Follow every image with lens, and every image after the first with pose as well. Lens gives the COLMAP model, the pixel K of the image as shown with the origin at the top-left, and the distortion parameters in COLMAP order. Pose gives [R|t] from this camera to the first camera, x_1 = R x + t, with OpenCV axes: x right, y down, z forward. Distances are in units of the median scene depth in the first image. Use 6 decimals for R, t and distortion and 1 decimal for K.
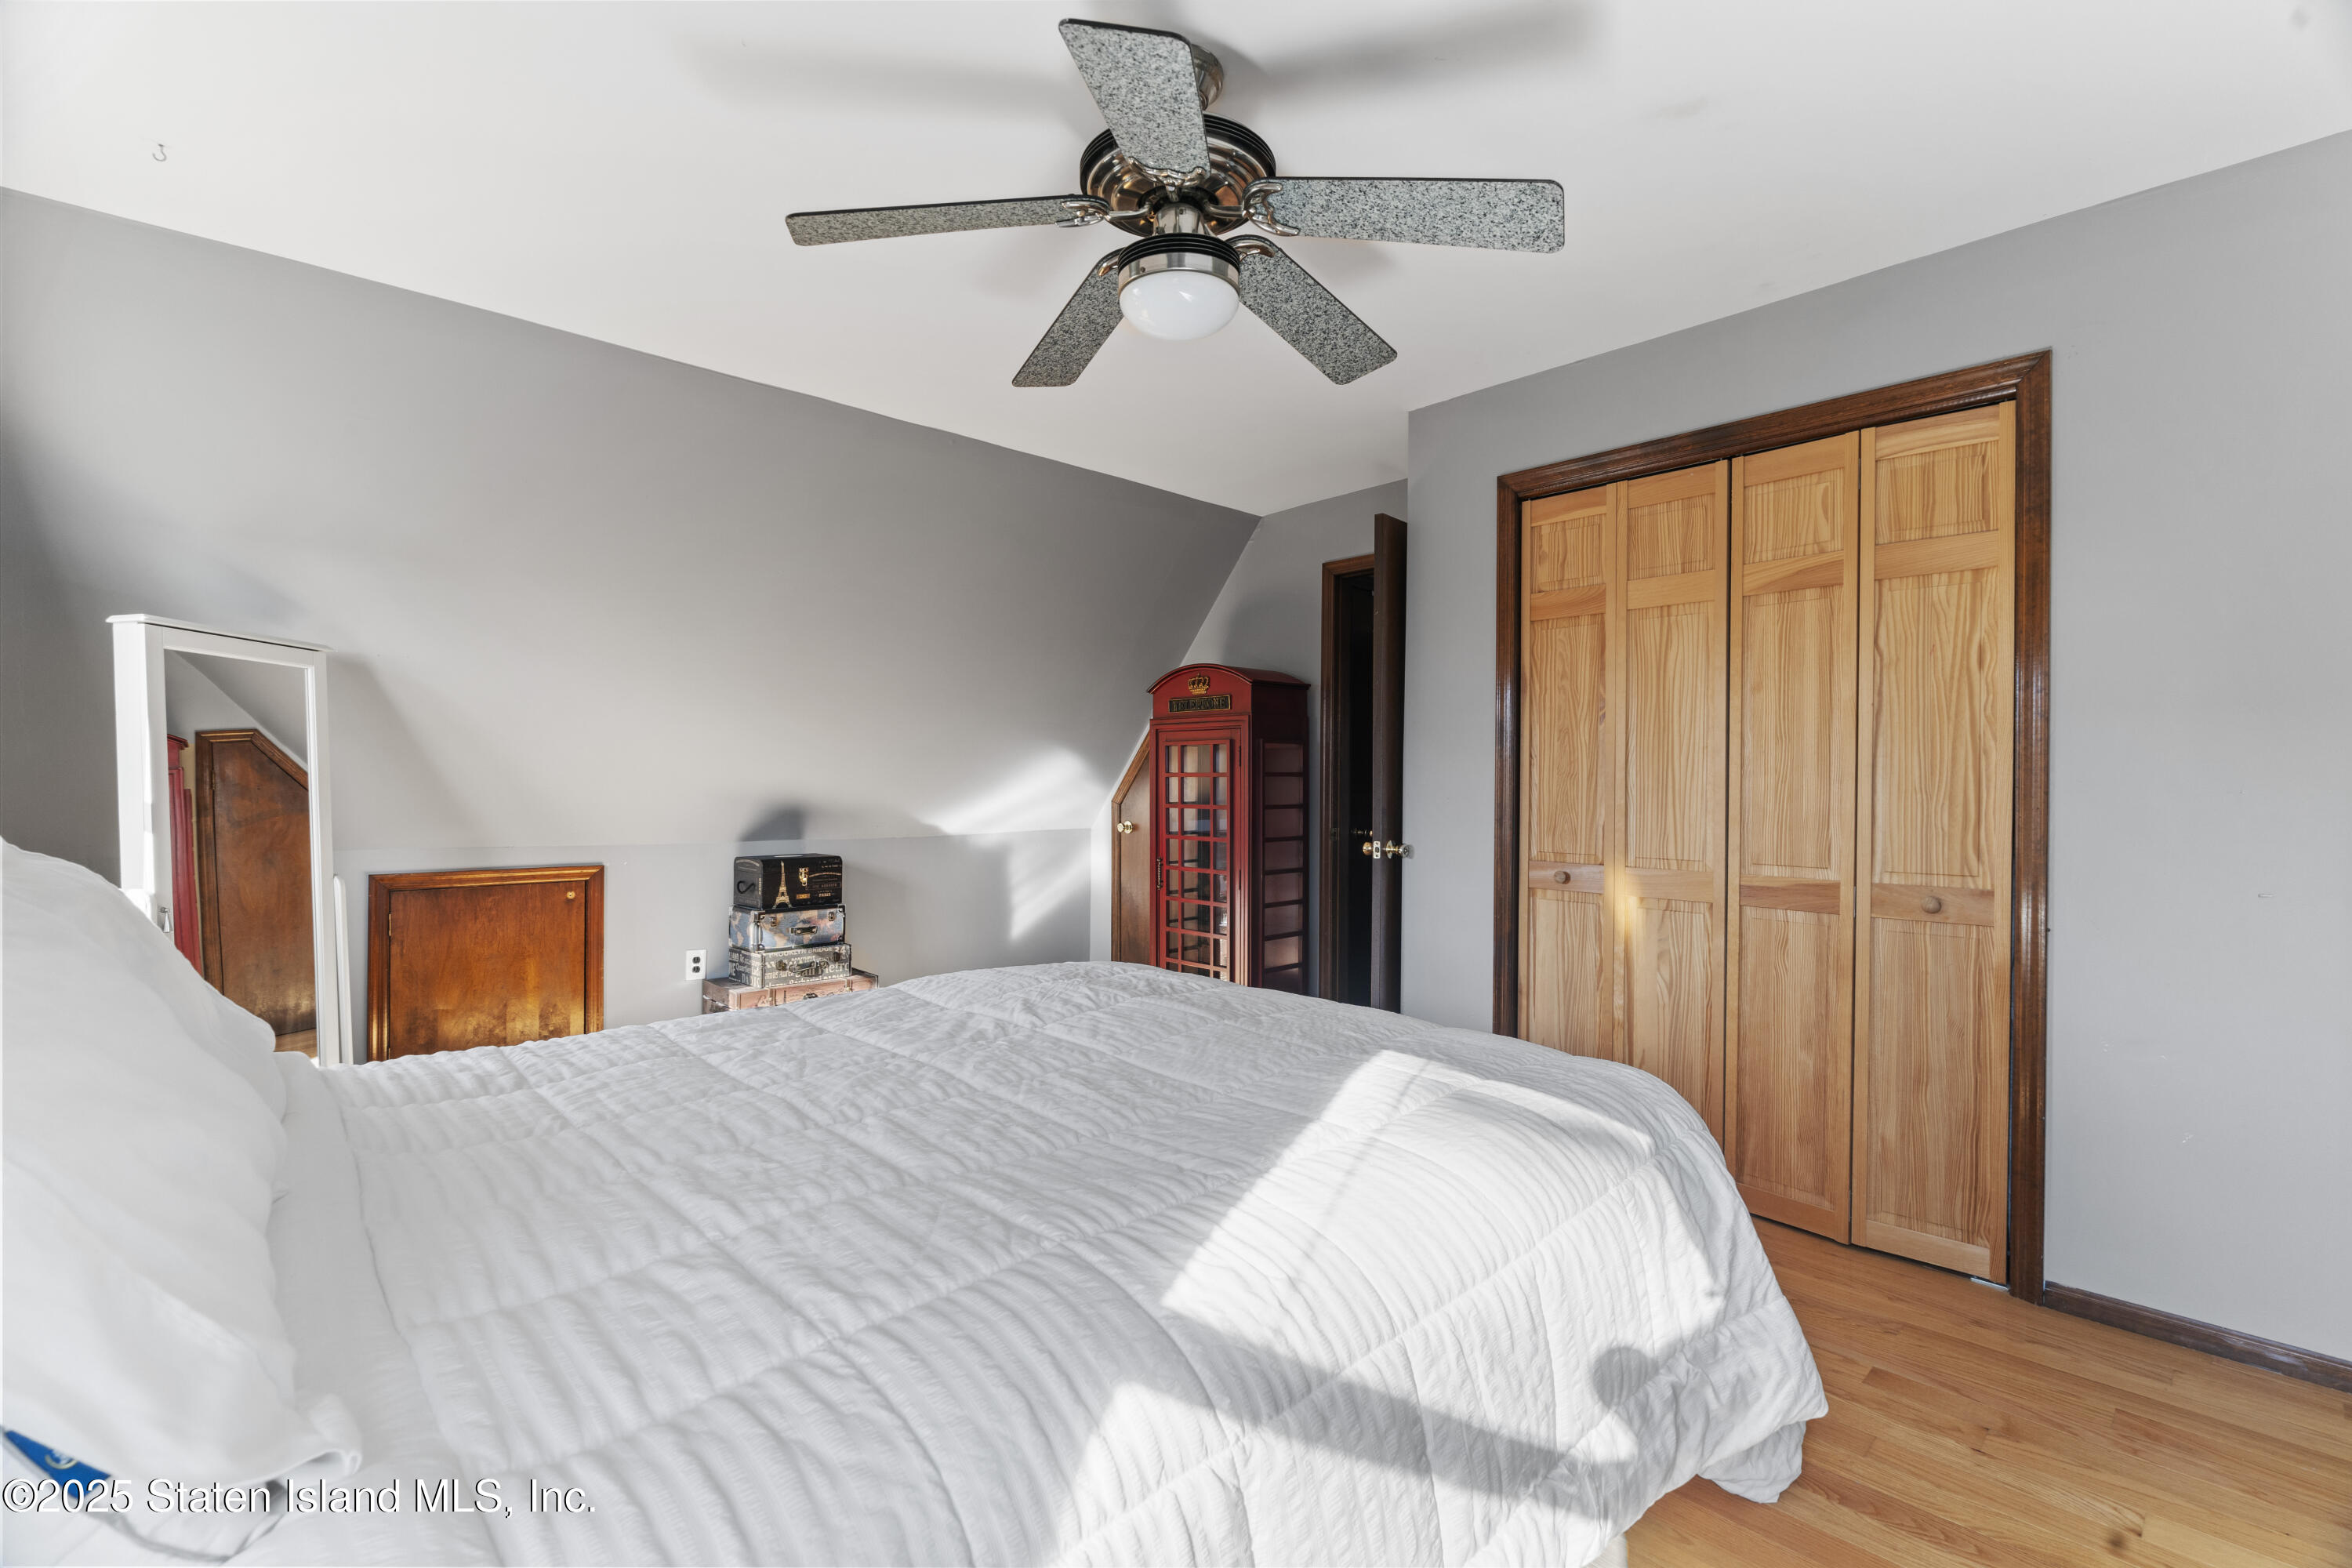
lens RADIAL K [[992.2, 0, 1176.0], [0, 992.2, 784.0], [0, 0, 1]] dist [0.000055, 0.000187]
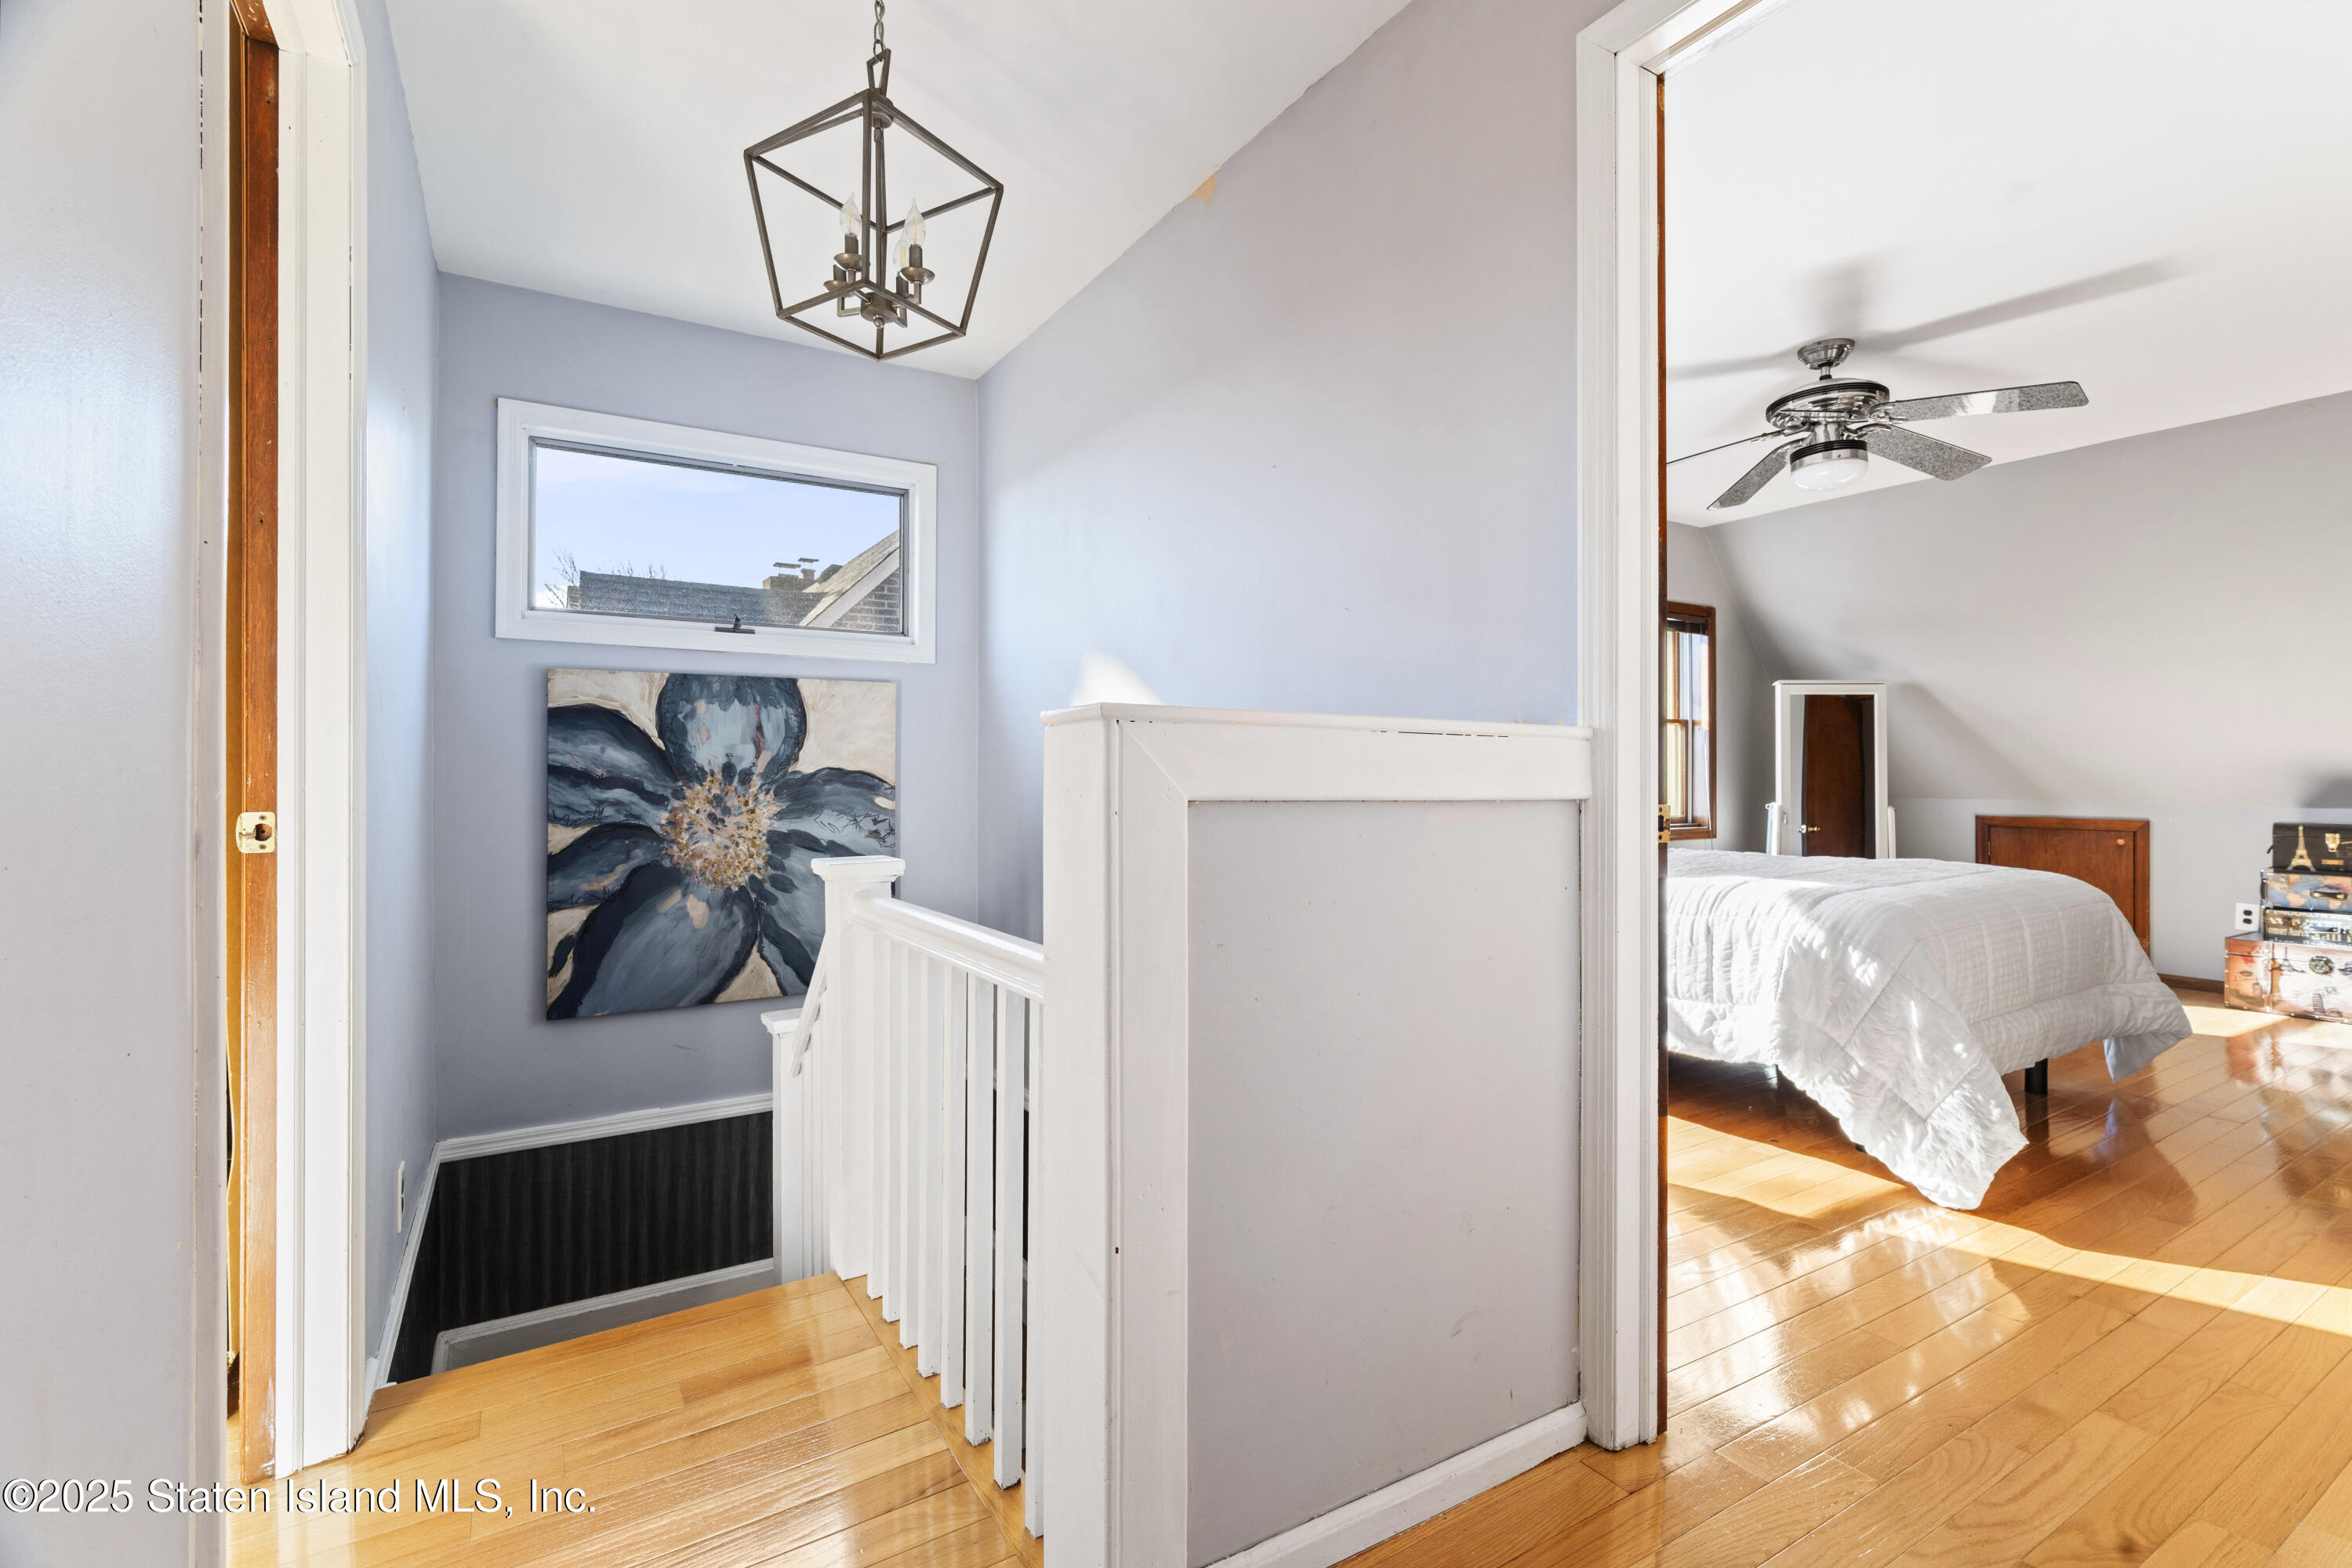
lens RADIAL K [[1051.4, 0, 1176.0], [0, 1051.4, 784.0], [0, 0, 1]] dist [0.000250, 0.001179]
pose [[-0.230259, -0.003494, -0.973123, 0.945092], [-0.004704, 0.999986, -0.002477, 0.043164], [0.973118, 0.004007, -0.230272, 0.109421]]
